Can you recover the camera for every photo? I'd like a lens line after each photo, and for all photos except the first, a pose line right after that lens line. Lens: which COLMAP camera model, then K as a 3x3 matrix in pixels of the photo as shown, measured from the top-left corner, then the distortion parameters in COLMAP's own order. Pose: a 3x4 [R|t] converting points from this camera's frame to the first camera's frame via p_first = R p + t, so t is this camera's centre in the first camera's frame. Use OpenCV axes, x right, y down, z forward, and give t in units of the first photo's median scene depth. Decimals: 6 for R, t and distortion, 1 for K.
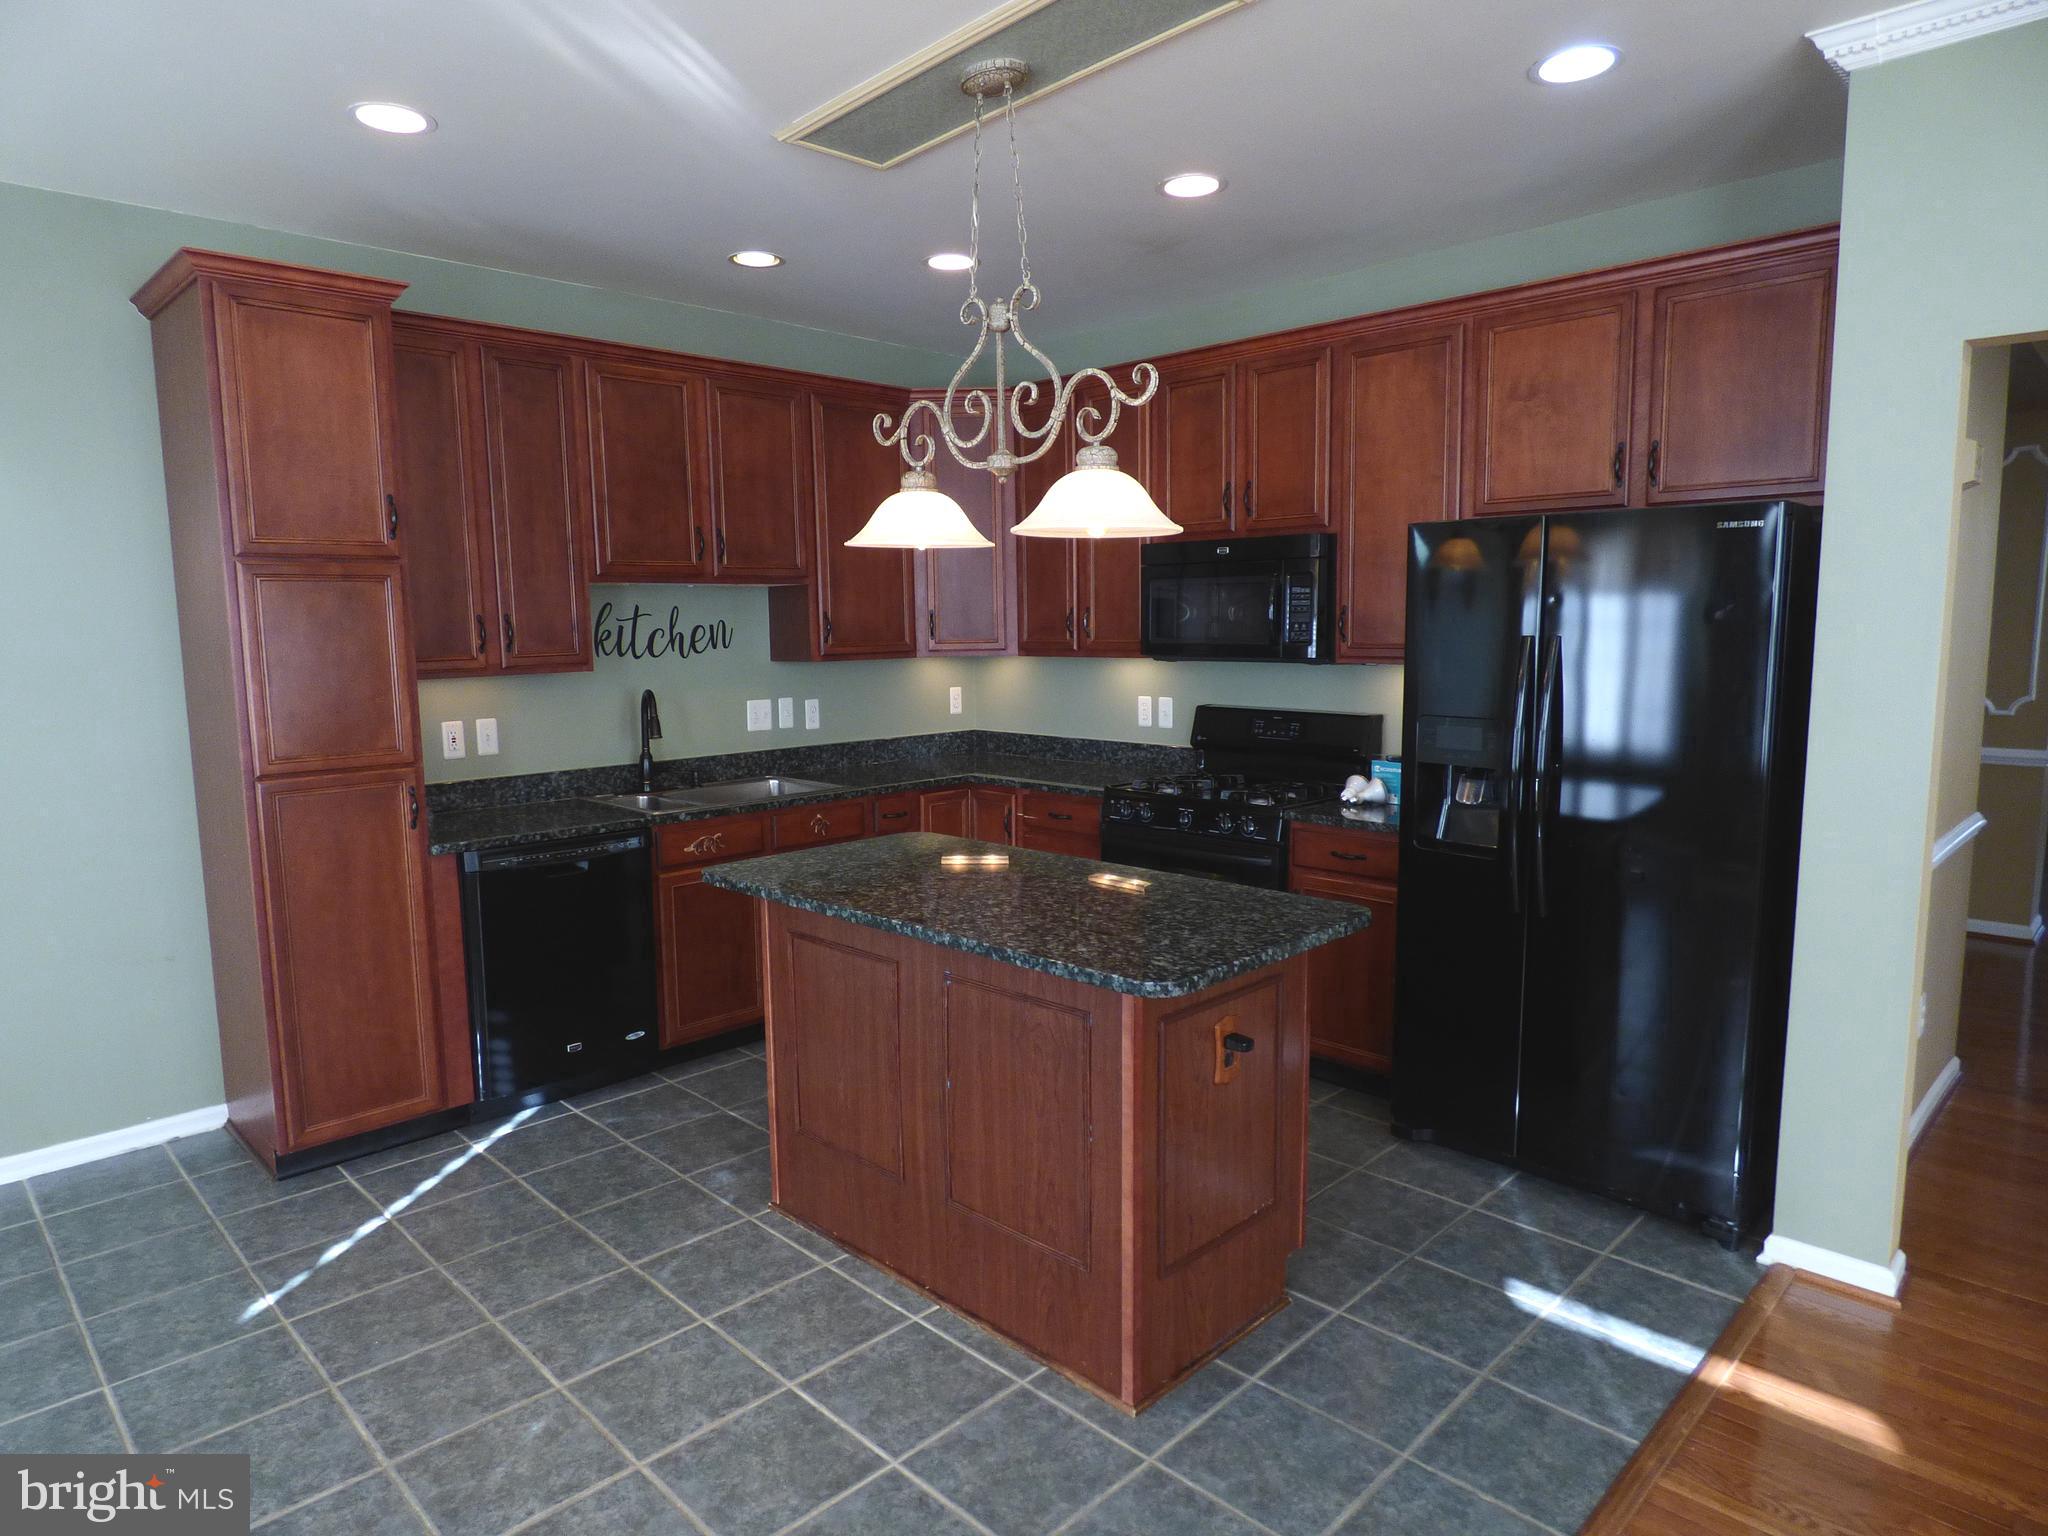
lens RADIAL K [[1244.8, 0, 996.1], [0, 1244.8, 770.7], [0, 0, 1]] dist [-0.018444, 0.013393]
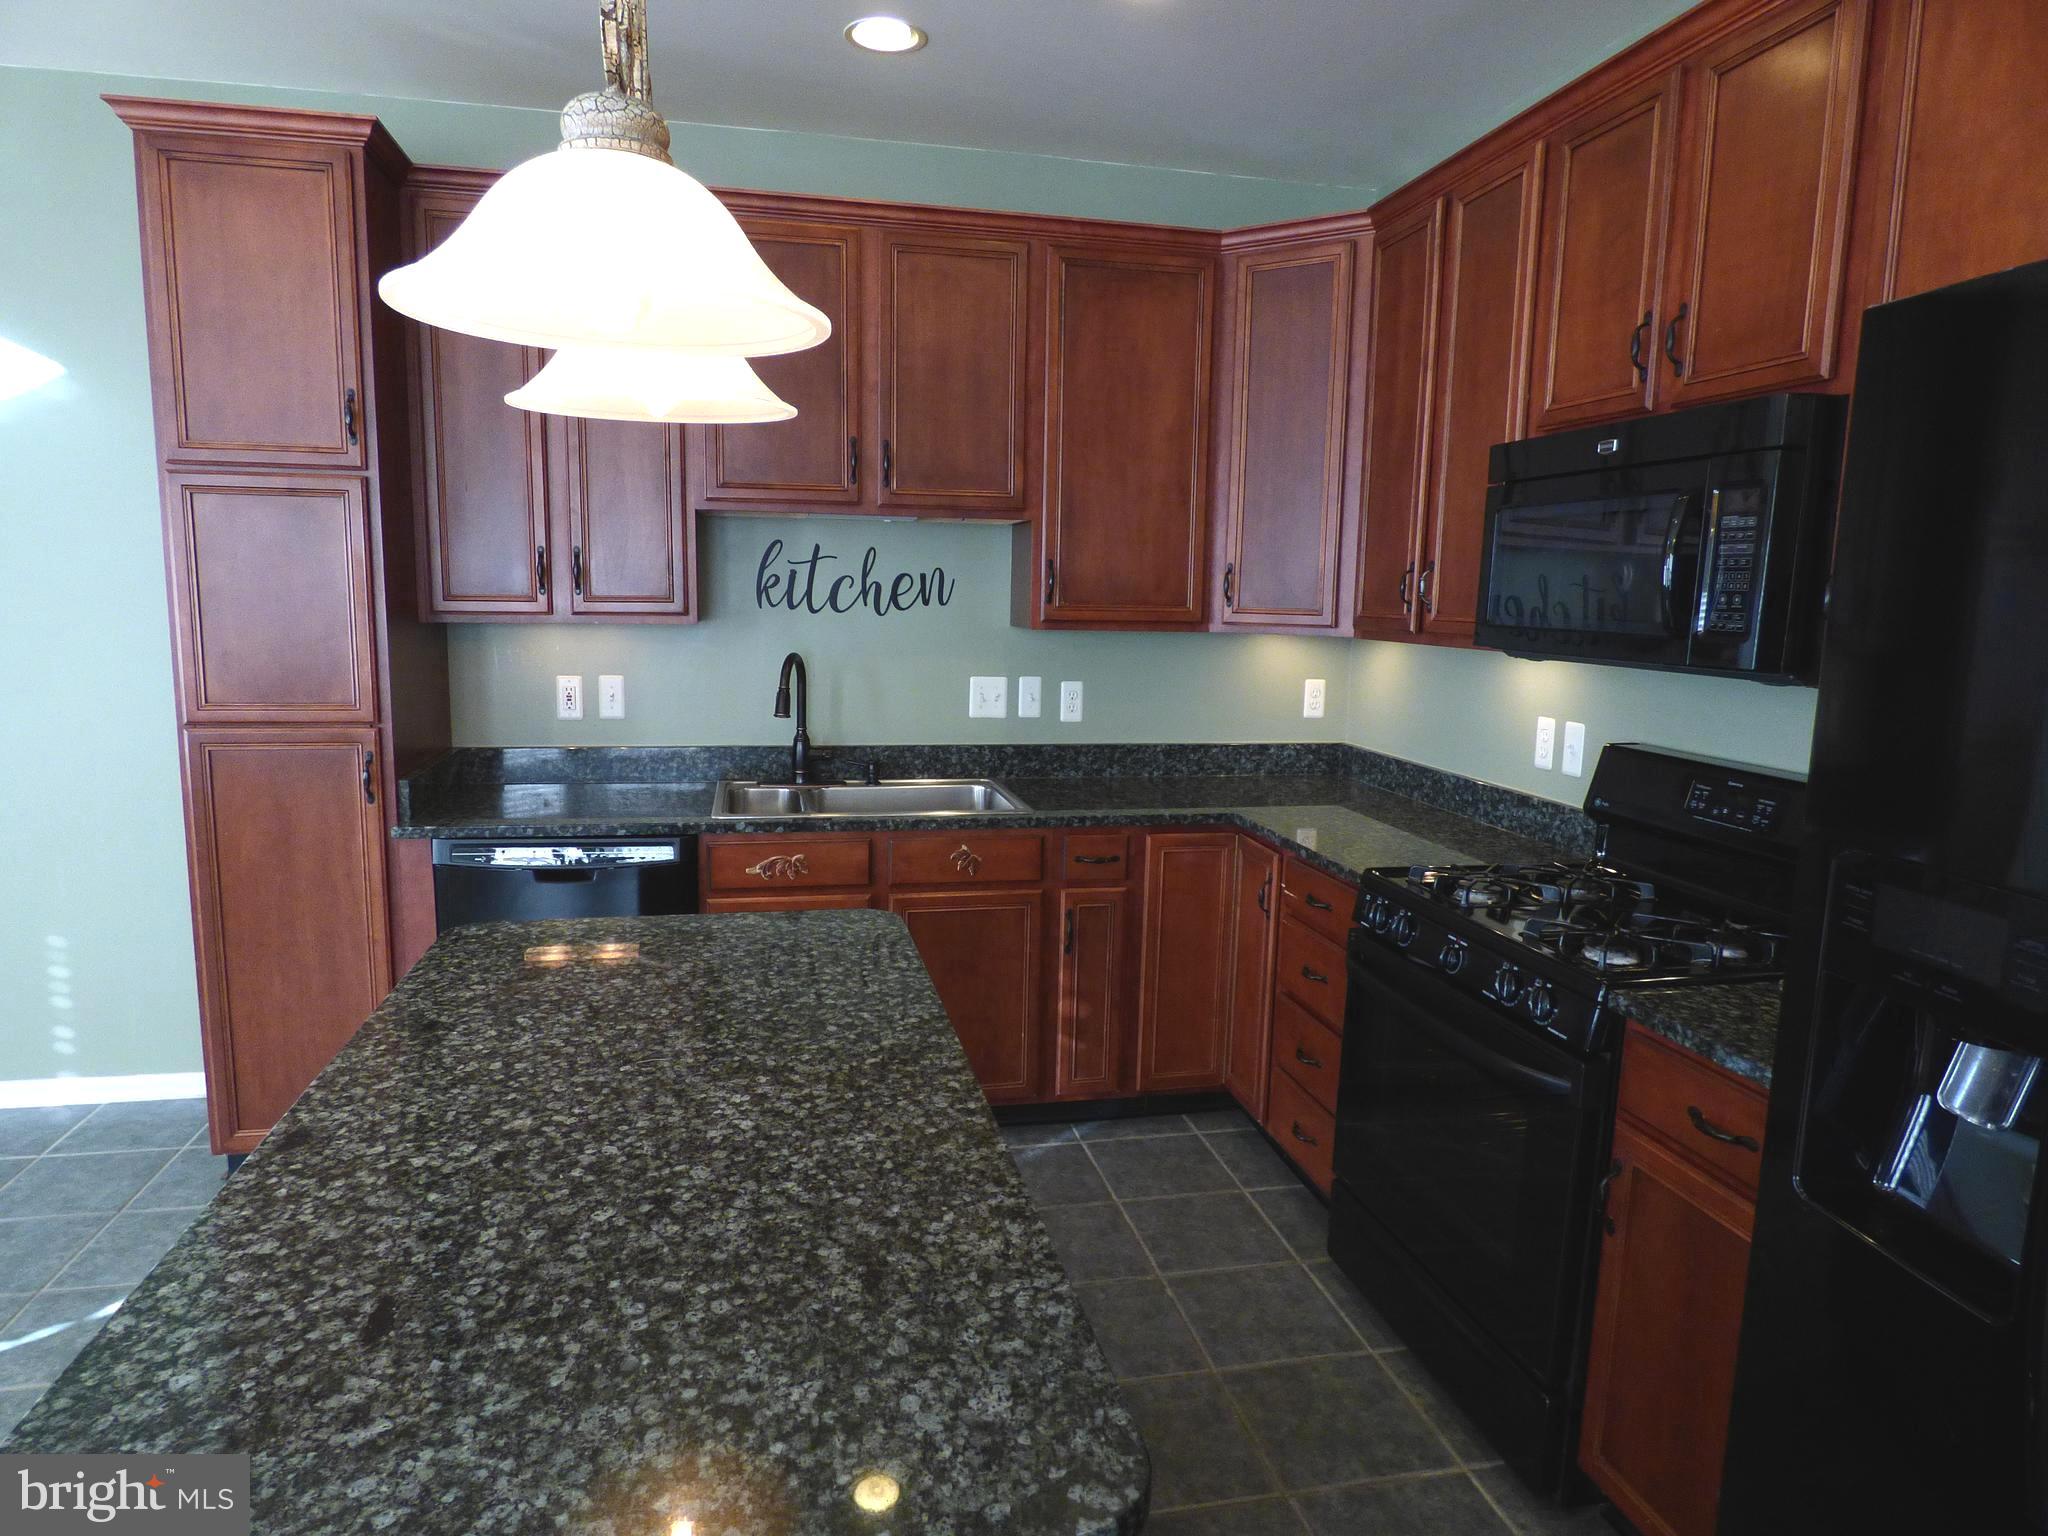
lens RADIAL K [[1221.1, 0, 1004.5], [0, 1221.1, 774.1], [0, 0, 1]] dist [-0.019224, -0.002760]
pose [[0.841211, 0.112507, -0.528873, 0.240222], [-0.097917, 0.993638, 0.055631, -0.045616], [0.531768, 0.004988, 0.846876, 0.430771]]
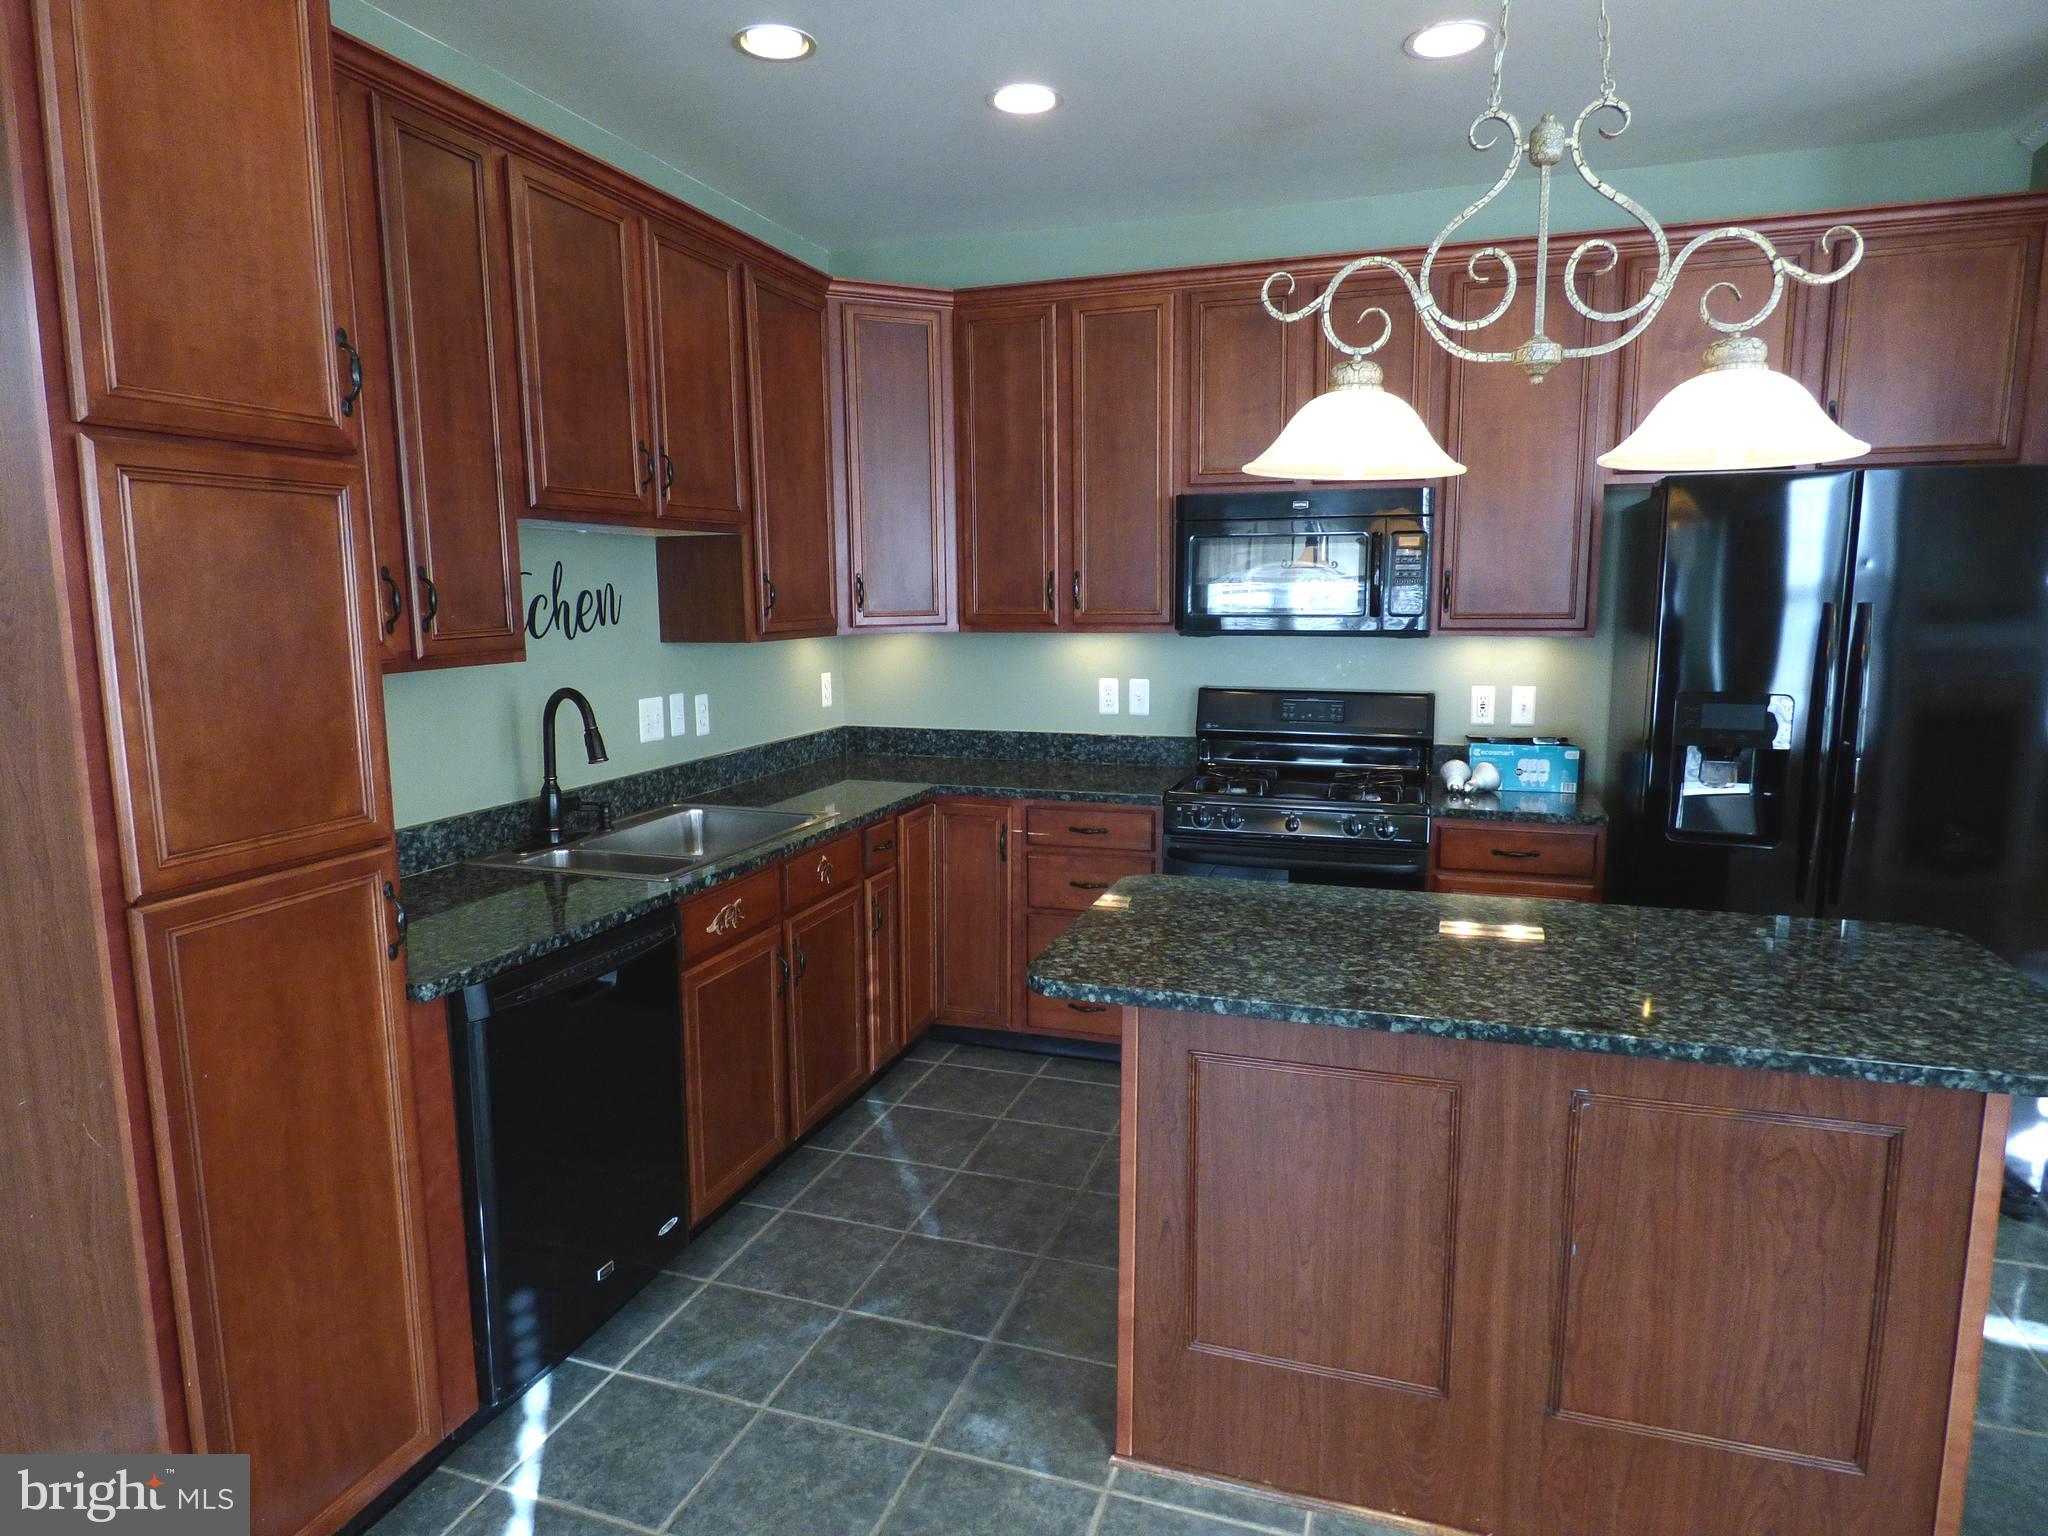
lens RADIAL K [[1244.8, 0, 996.1], [0, 1244.8, 770.7], [0, 0, 1]] dist [-0.018444, 0.013393]
pose [[0.895391, -0.058084, 0.441476, -0.370698], [0.049669, 0.998297, 0.030606, -0.030711], [-0.442501, -0.005477, 0.896751, 0.315716]]
